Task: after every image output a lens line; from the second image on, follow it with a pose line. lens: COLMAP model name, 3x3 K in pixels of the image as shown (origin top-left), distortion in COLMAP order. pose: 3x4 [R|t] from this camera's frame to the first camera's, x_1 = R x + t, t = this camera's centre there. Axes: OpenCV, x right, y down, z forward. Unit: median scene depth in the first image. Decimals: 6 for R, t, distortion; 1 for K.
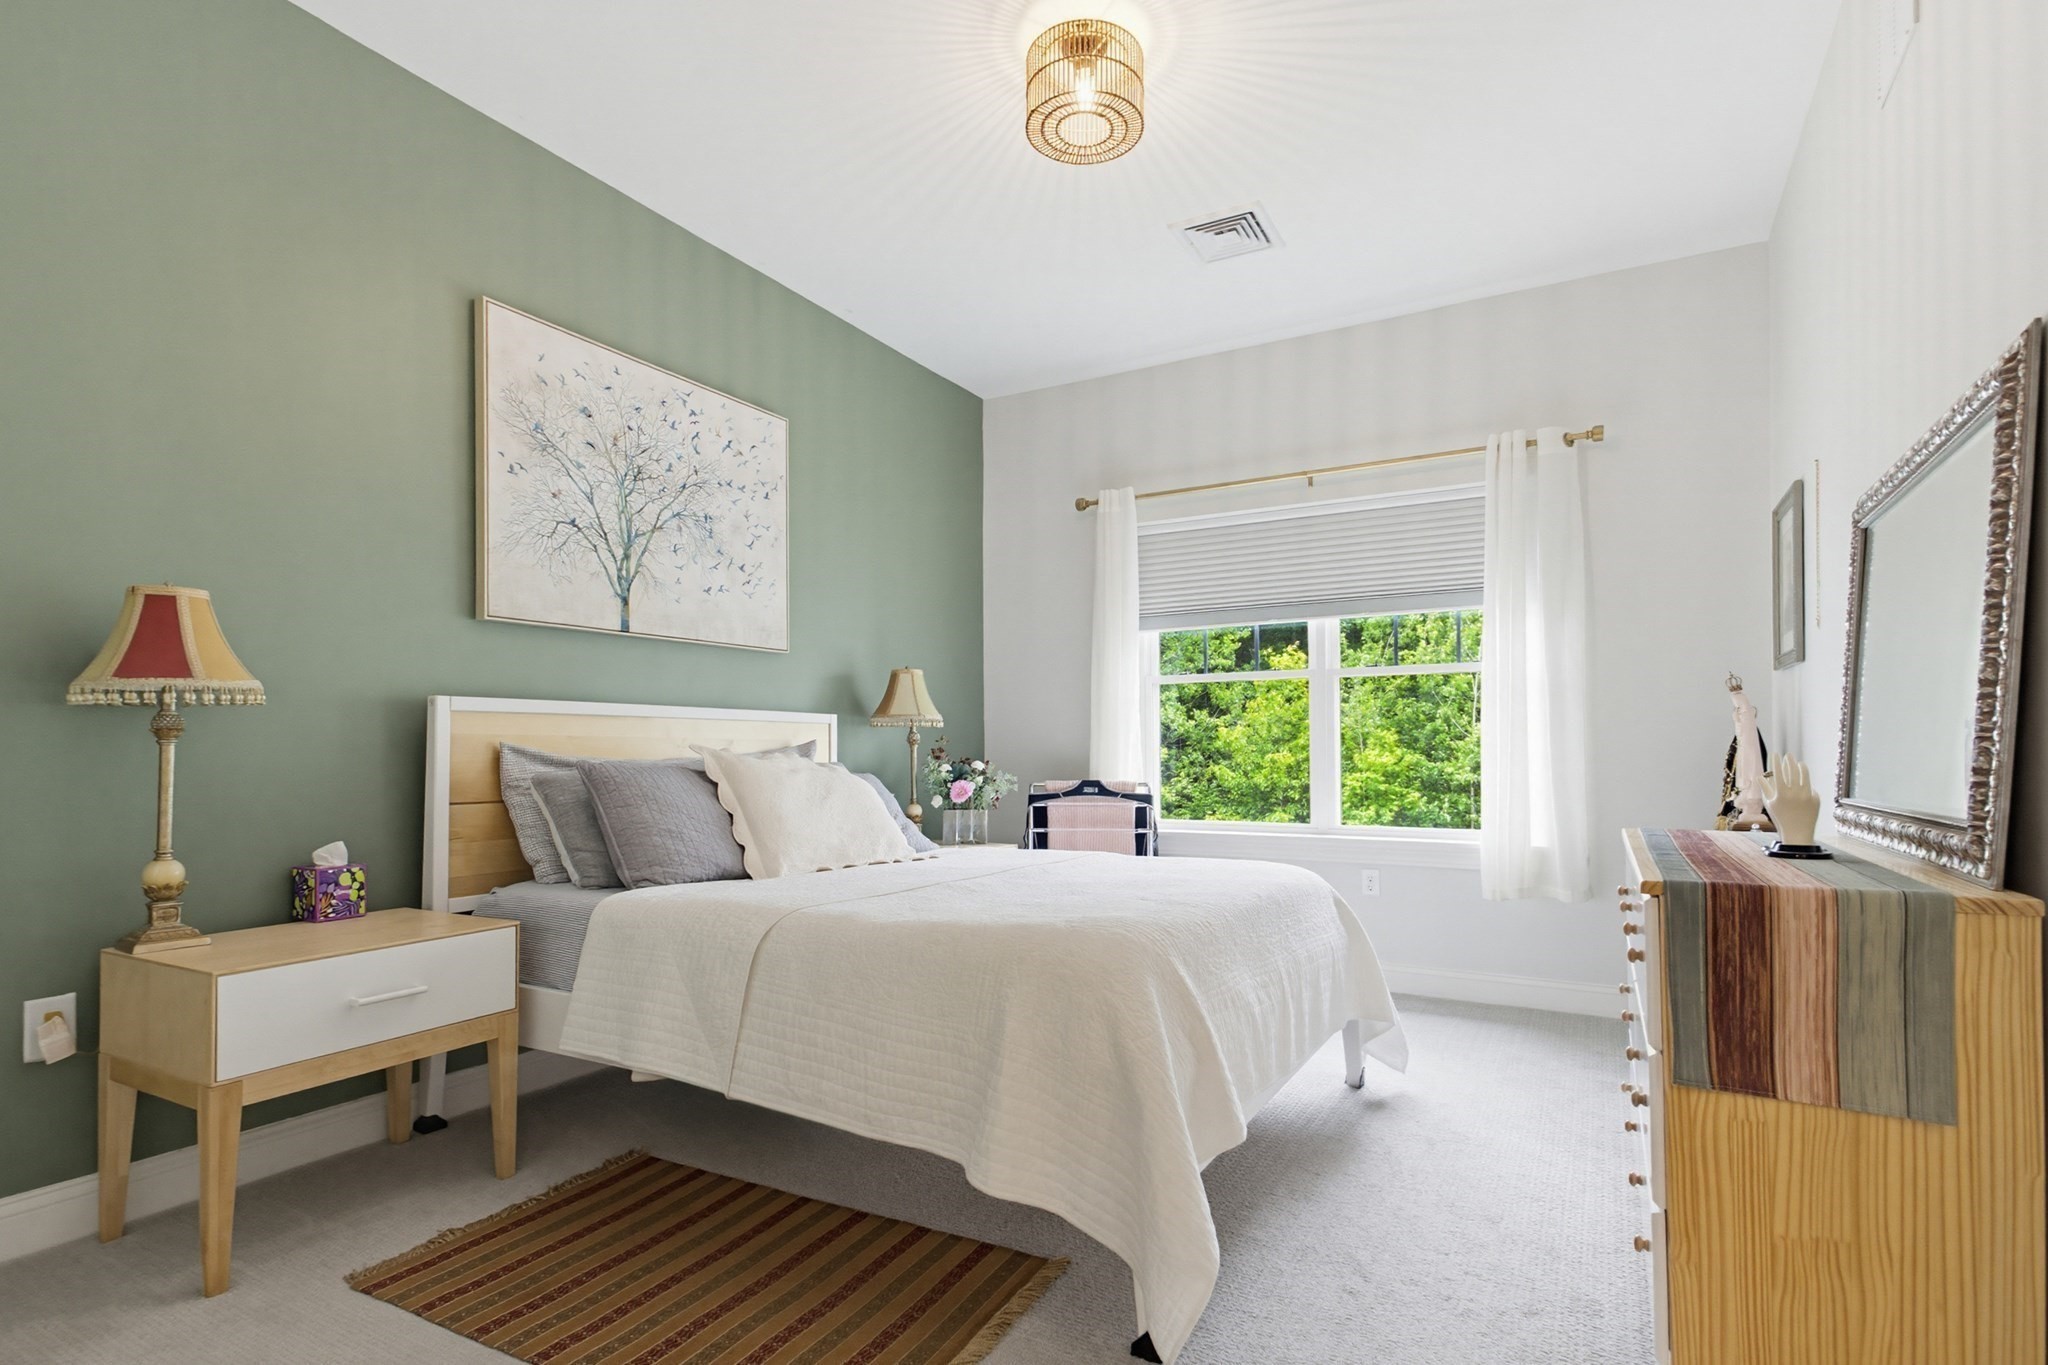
lens RADIAL K [[992.9, 0, 1029.5], [0, 992.9, 733.0], [0, 0, 1]] dist [0.025464, -0.000443]
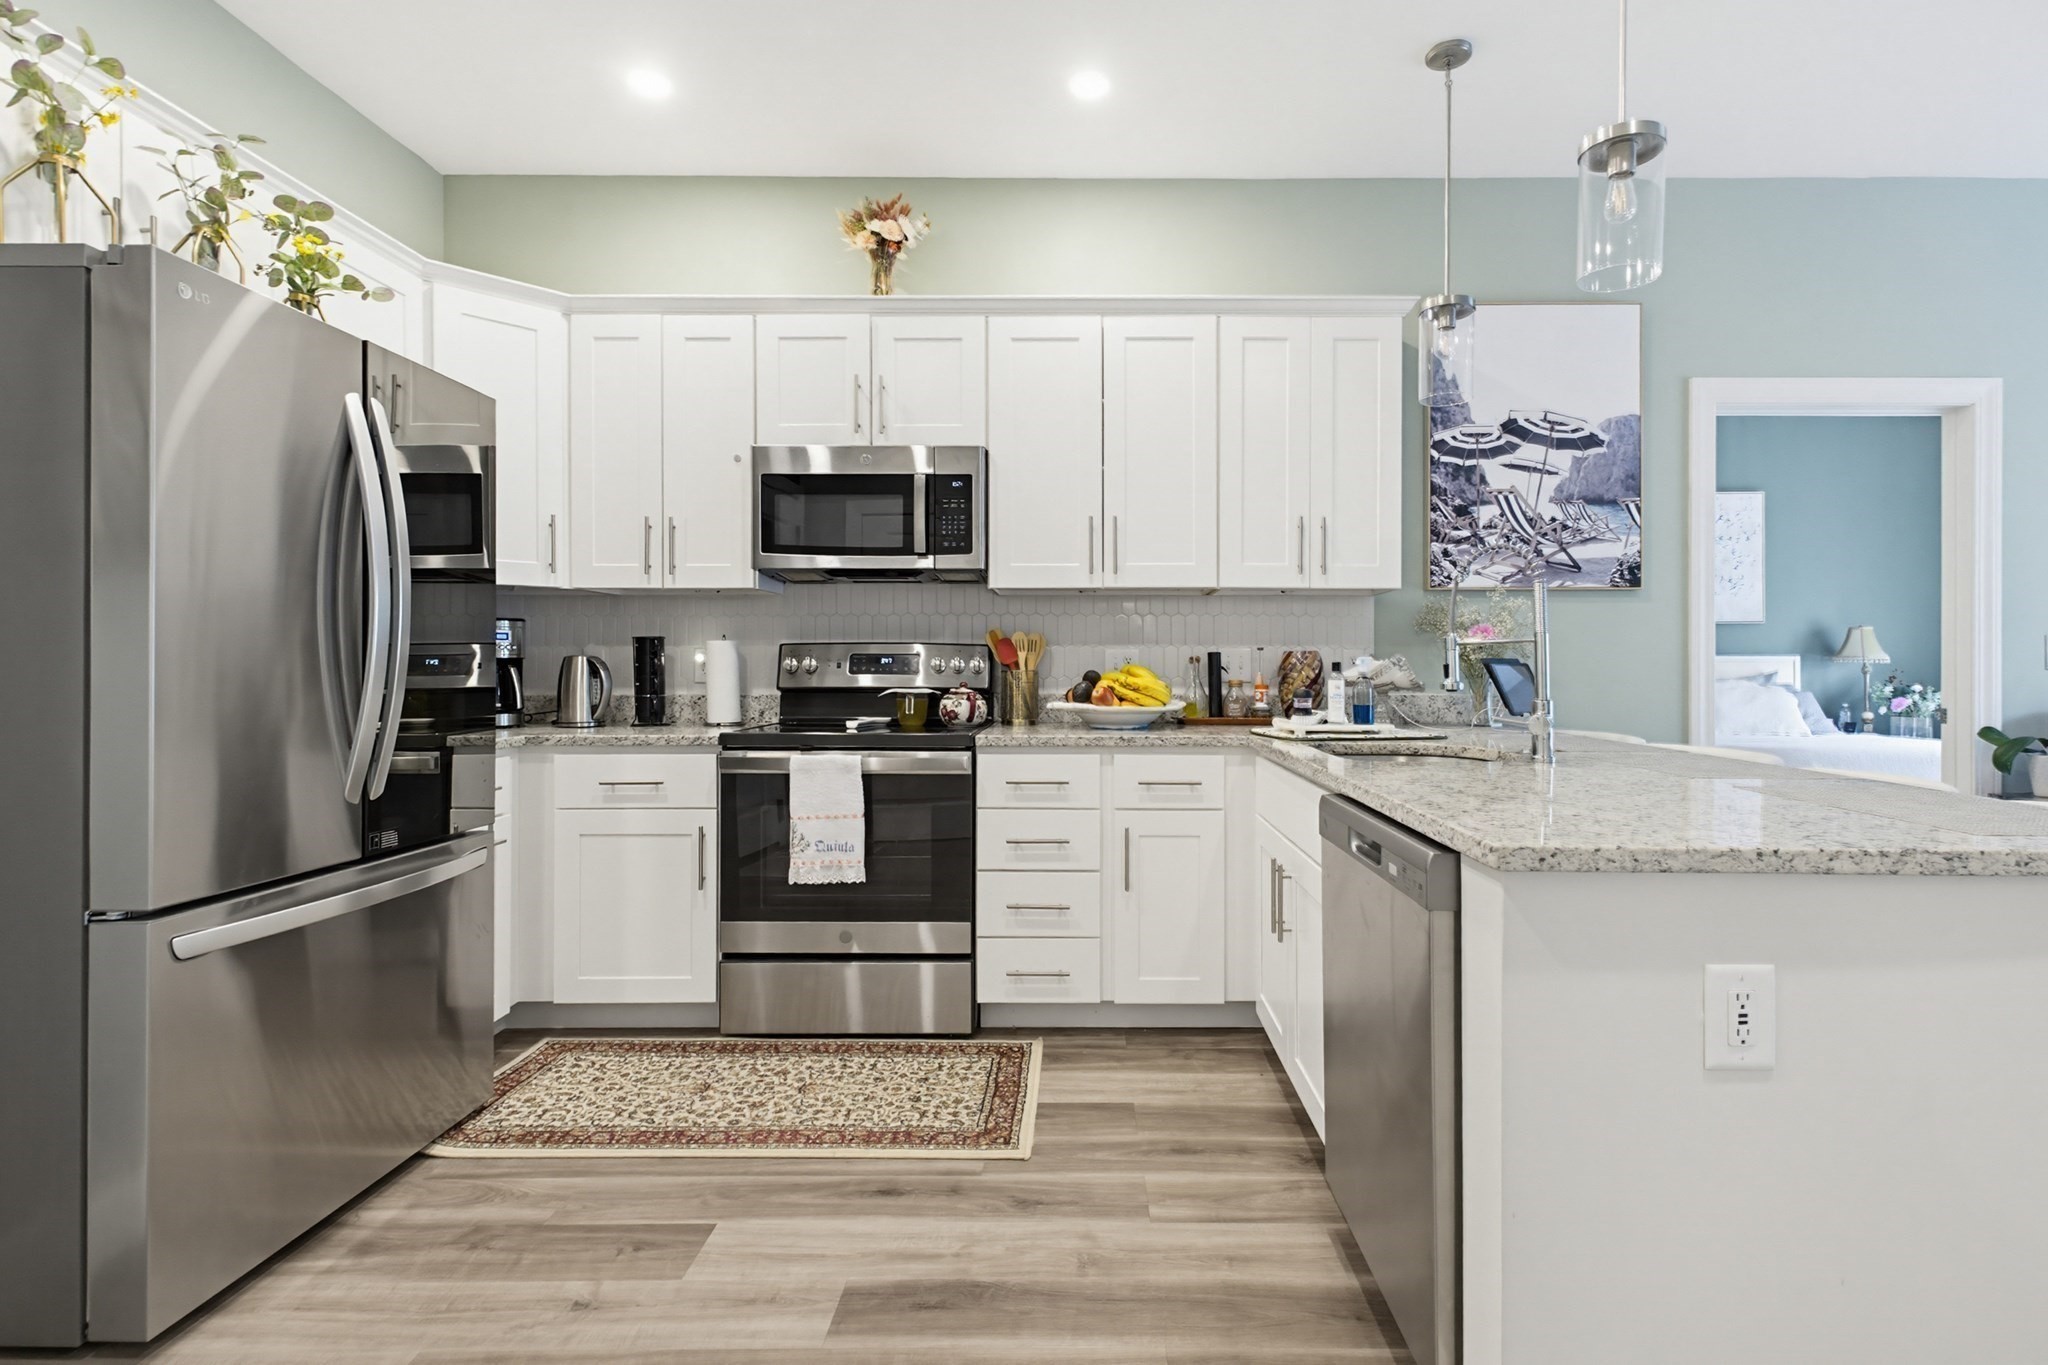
lens RADIAL K [[996.3, 0, 1087.3], [0, 996.3, 665.0], [0, 0, 1]] dist [0.013276, 0.000053]
pose [[0.497862, 0.005797, -0.867237, 0.867718], [0.015702, 0.999754, 0.015697, -0.062098], [0.867114, -0.021432, 0.497648, -1.159344]]
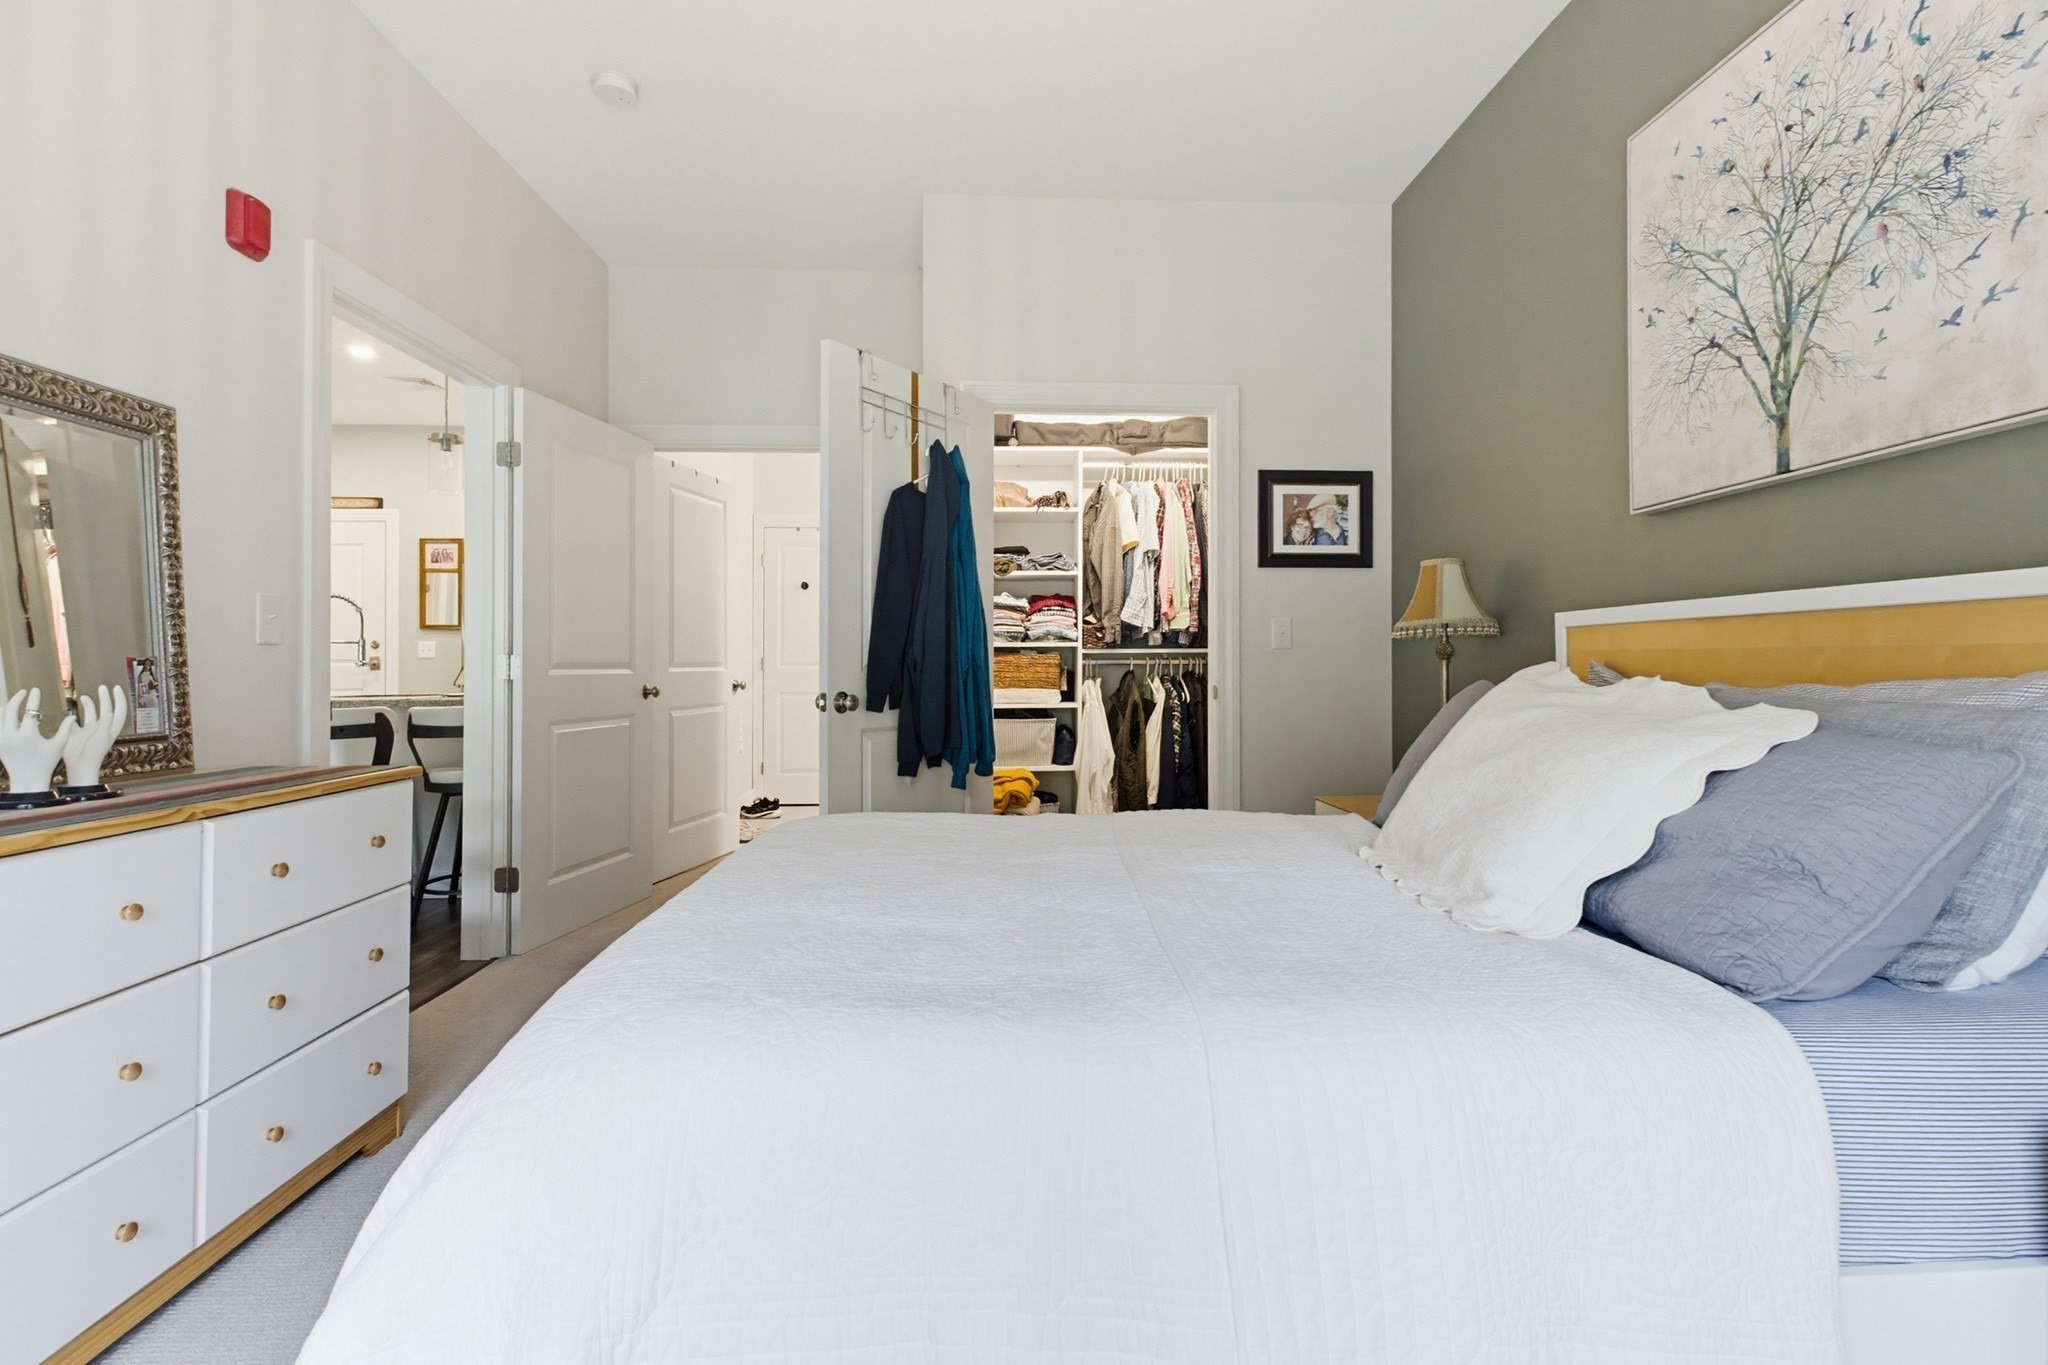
lens RADIAL K [[951.4, 0, 1061.4], [0, 951.4, 652.9], [0, 0, 1]] dist [0.016262, -0.009505]
pose [[-0.827108, 0.005926, -0.562012, 0.287537], [0.022421, 0.999496, -0.022459, 0.011367], [0.561596, -0.031177, -0.826824, 1.244043]]
